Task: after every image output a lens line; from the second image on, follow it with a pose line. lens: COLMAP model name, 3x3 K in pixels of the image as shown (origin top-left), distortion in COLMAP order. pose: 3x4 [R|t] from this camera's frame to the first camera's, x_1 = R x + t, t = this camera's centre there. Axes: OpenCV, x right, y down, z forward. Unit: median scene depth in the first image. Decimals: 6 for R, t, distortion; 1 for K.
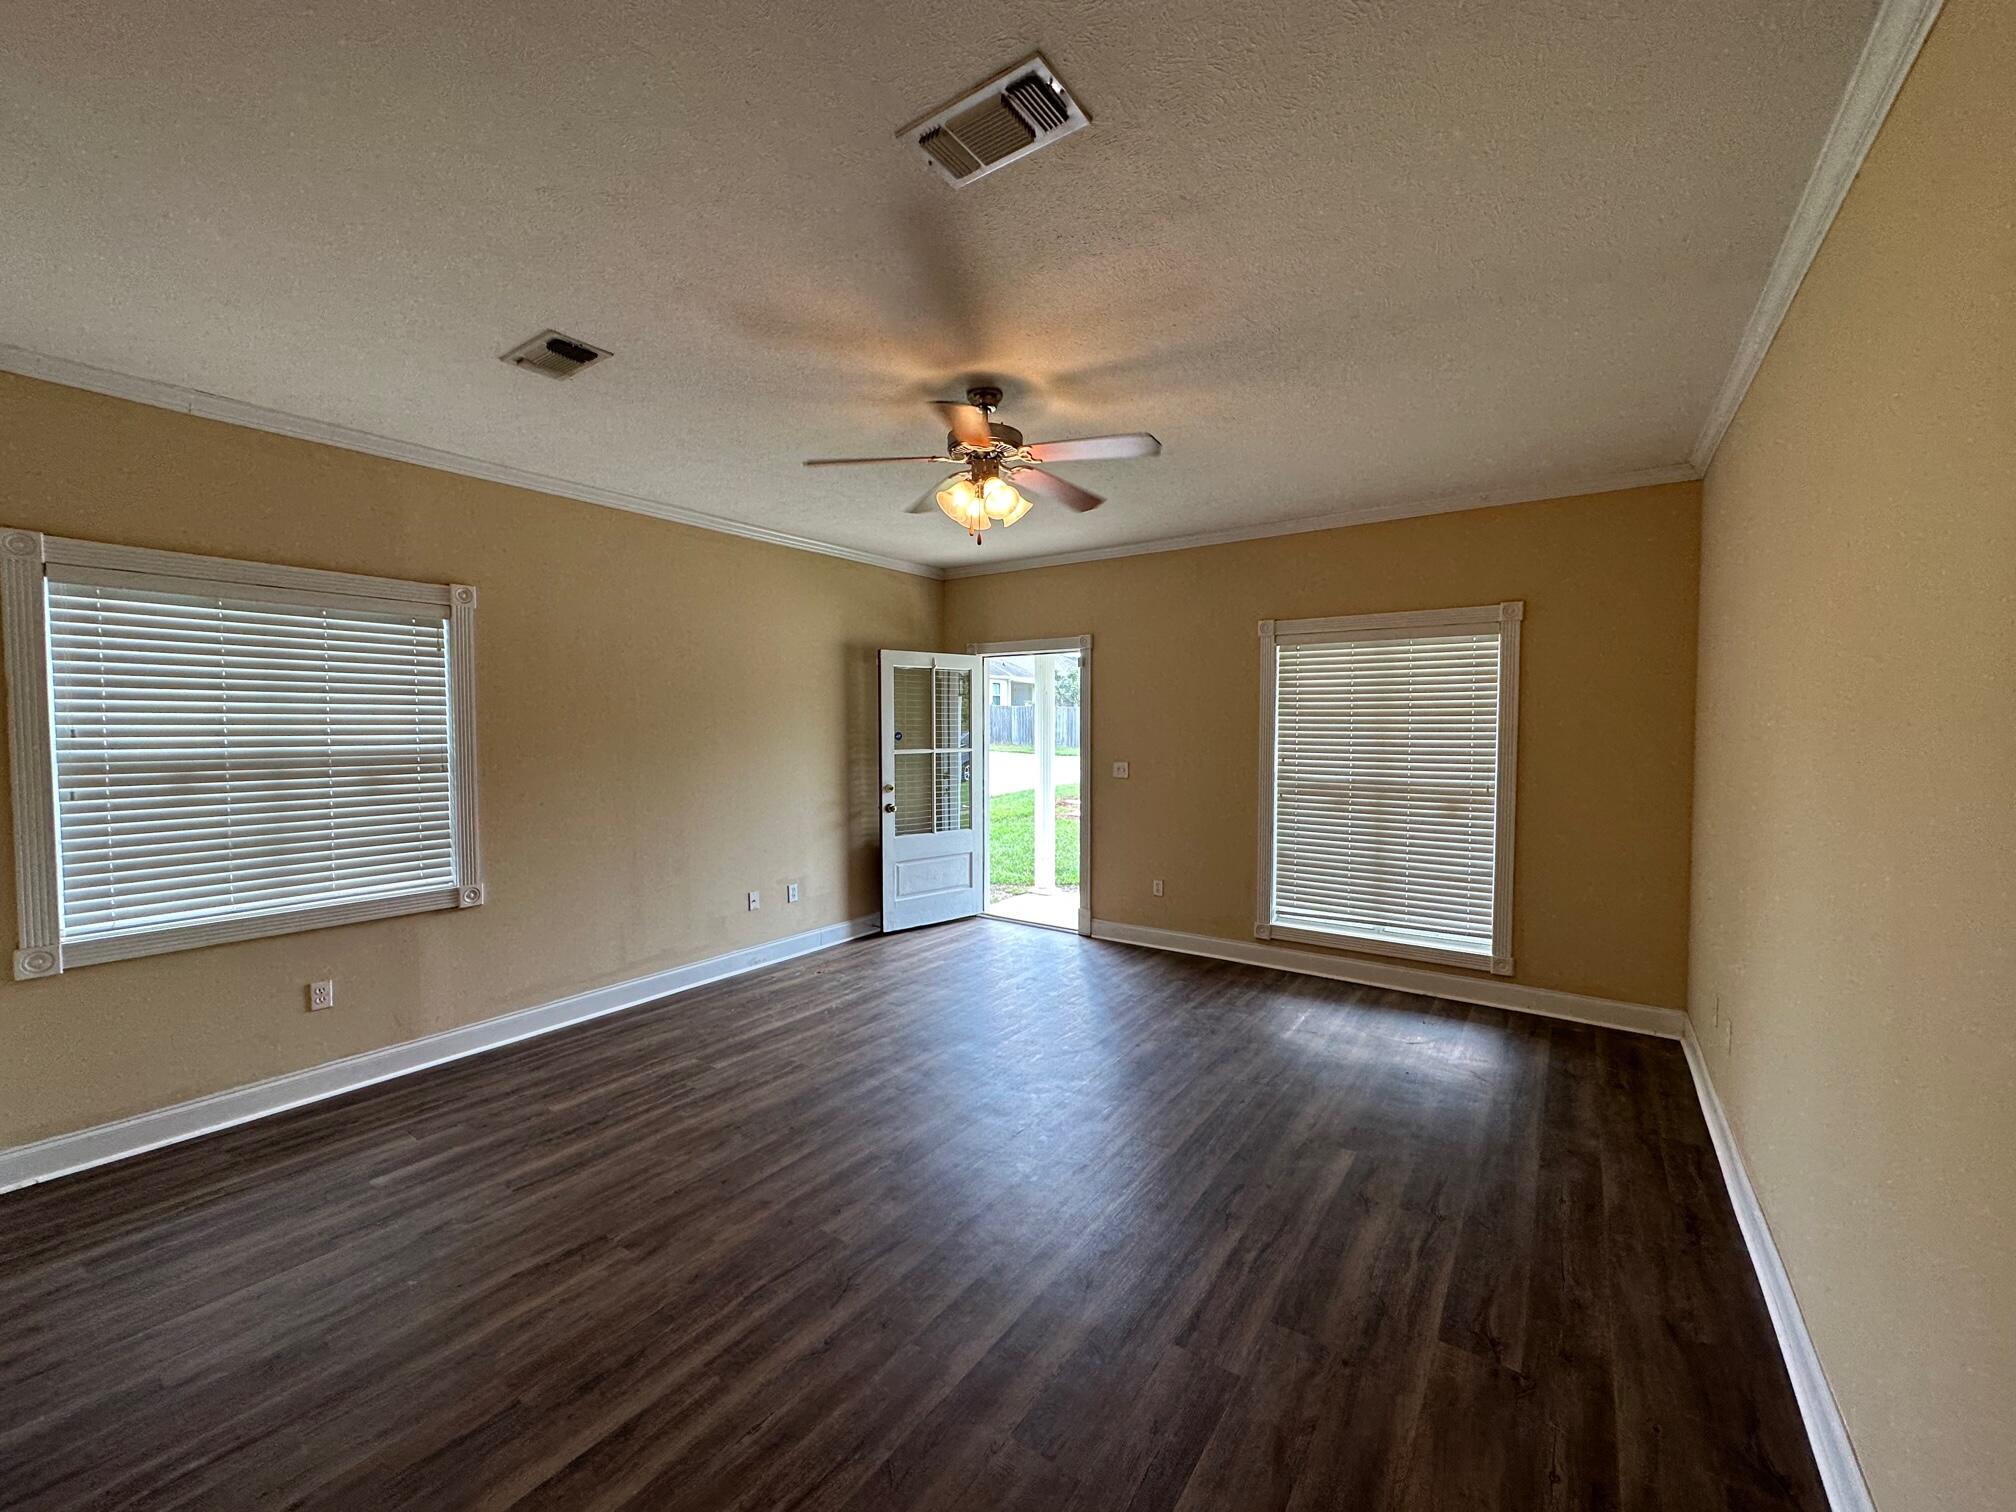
lens RADIAL K [[803.8, 0, 1012.9], [0, 803.8, 751.8], [0, 0, 1]] dist [-0.001816, -0.000087]
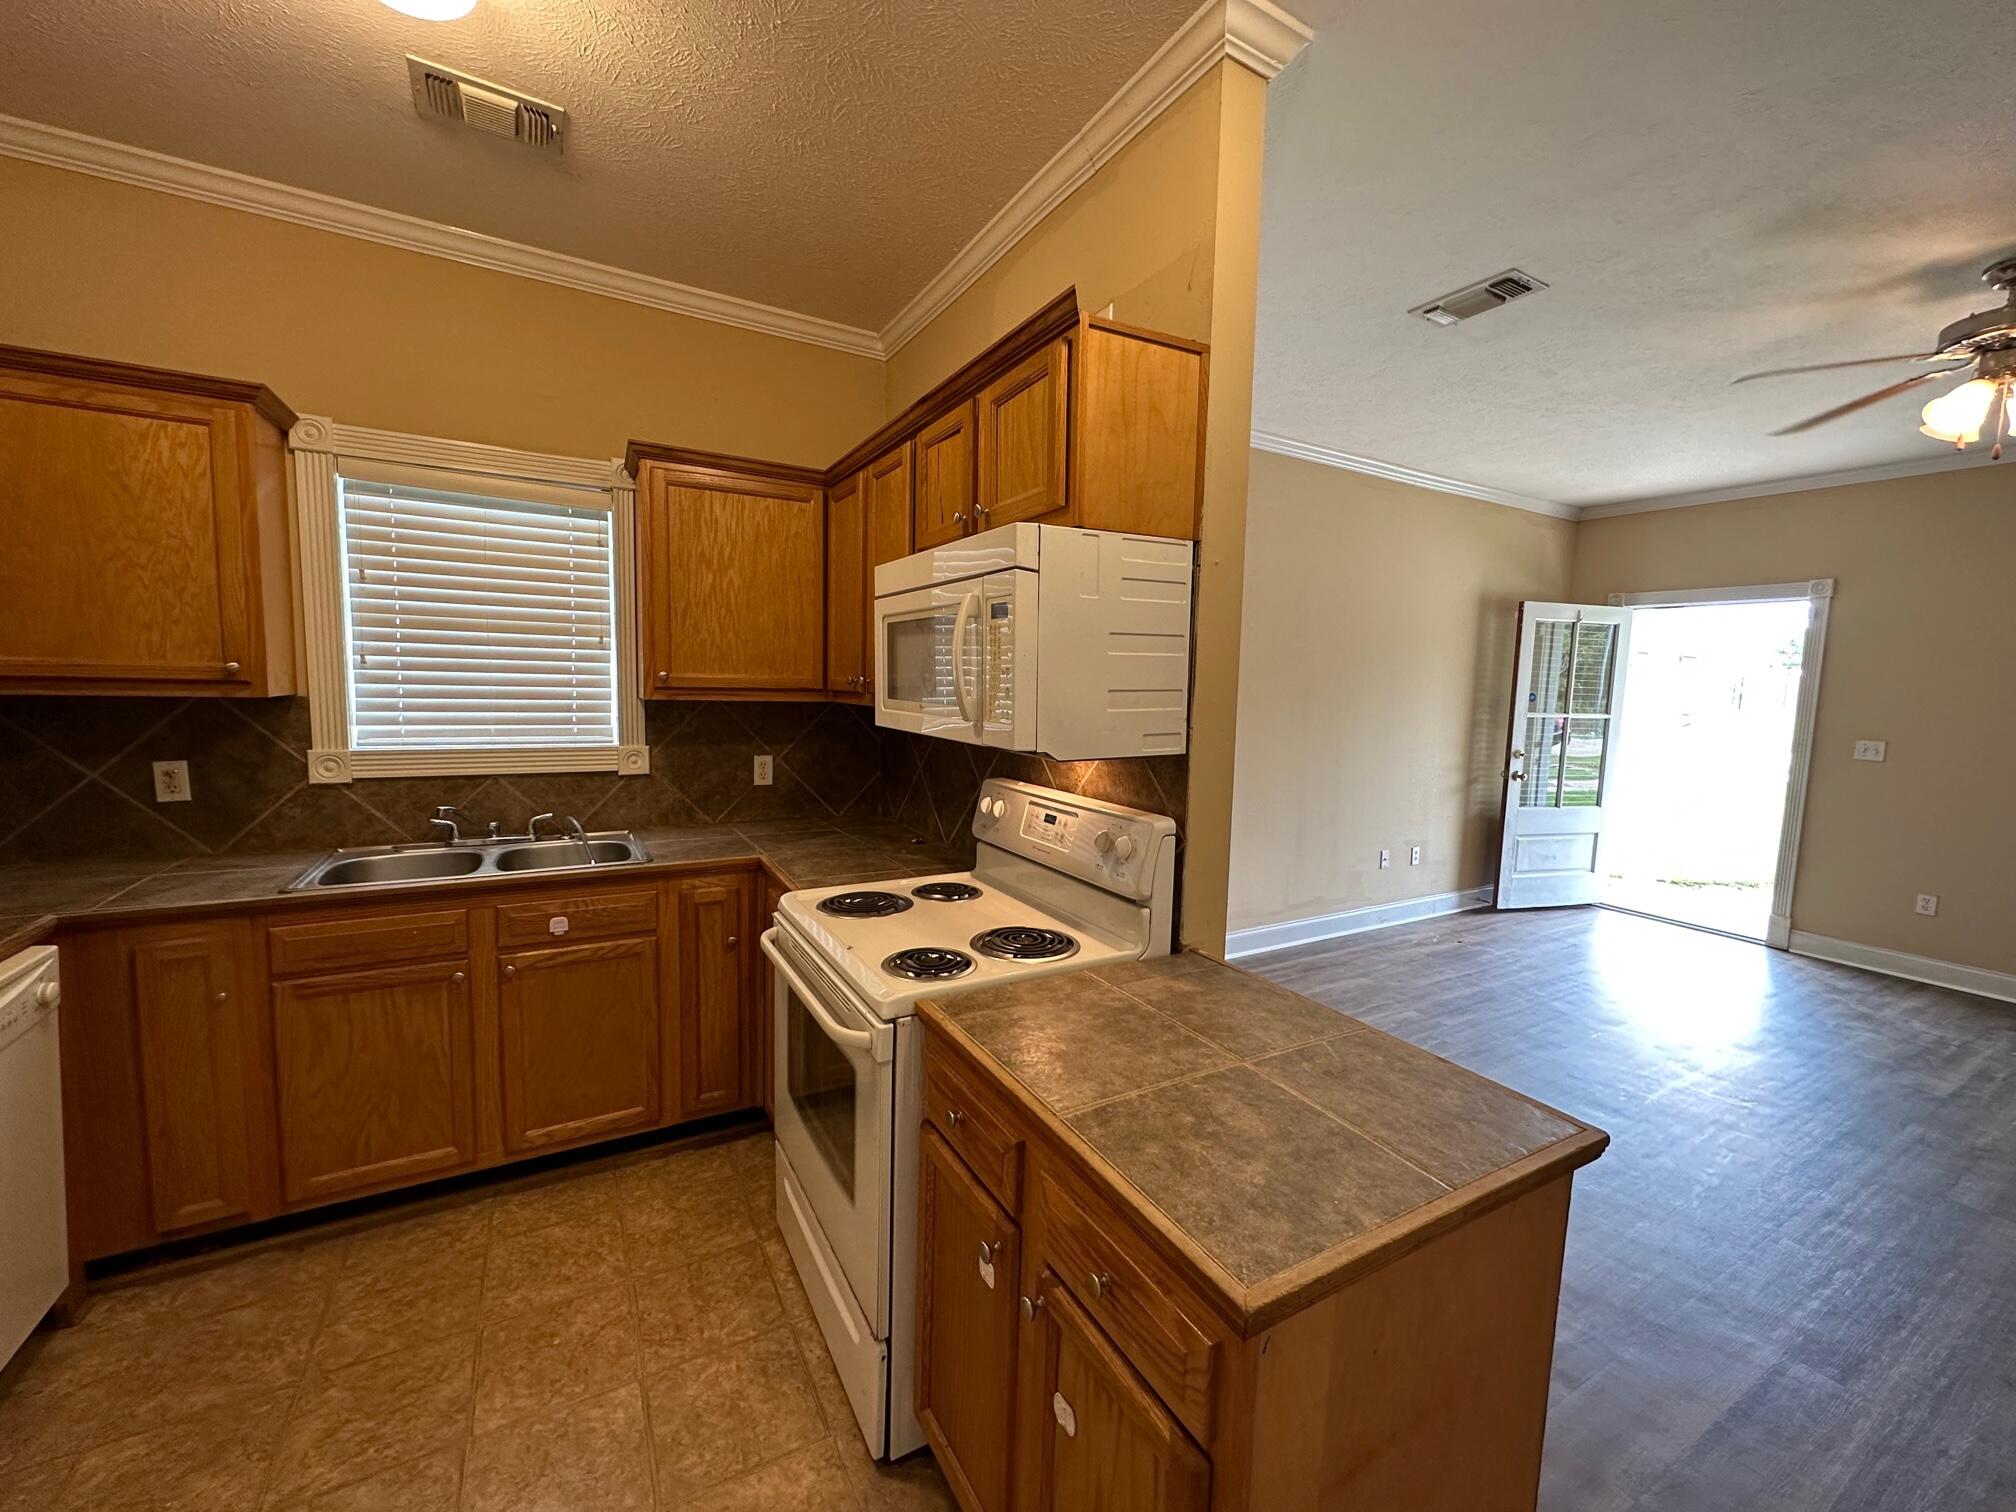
lens RADIAL K [[803.8, 0, 1006.3], [0, 803.8, 755.3], [0, 0, 1]] dist [-0.001816, -0.000087]
pose [[0.905524, 0.068445, -0.418737, -0.302077], [-0.045086, 0.996837, 0.065440, 0.013167], [0.421892, -0.040378, 0.905747, -0.074244]]
